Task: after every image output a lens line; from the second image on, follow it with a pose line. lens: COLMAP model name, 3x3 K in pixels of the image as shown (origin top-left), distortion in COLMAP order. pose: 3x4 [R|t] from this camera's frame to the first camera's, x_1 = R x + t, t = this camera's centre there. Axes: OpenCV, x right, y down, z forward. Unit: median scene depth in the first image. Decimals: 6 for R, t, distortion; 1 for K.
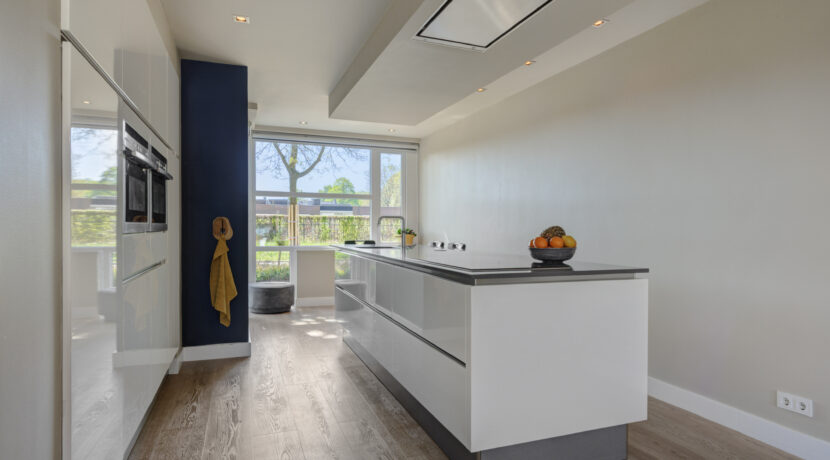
lens RADIAL K [[459.0, 0, 415.0], [0, 459.0, 230.0], [0, 0, 1]] dist [-0.000179, 0.000013]
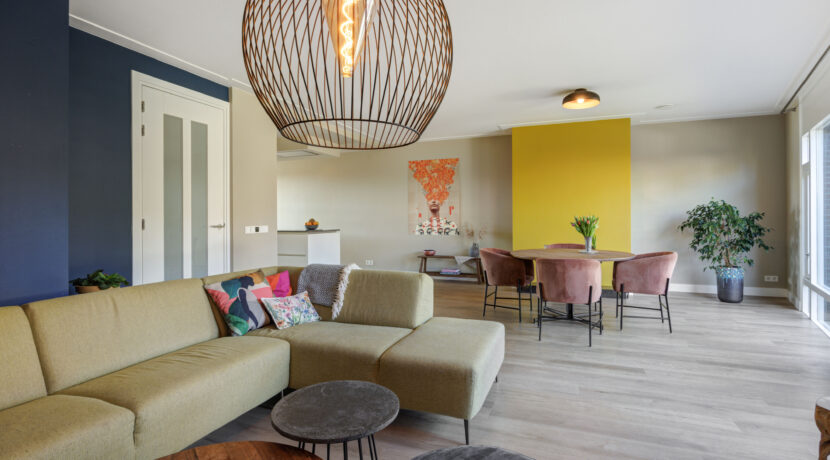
lens RADIAL K [[398.3, 0, 417.9], [0, 398.3, 214.1], [0, 0, 1]] dist [-0.012723, 0.000455]
pose [[0.660834, -0.005140, 0.750515, -0.814402], [0.017166, 0.999818, -0.008267, -0.002001], [-0.750336, 0.018346, 0.660802, -0.884426]]
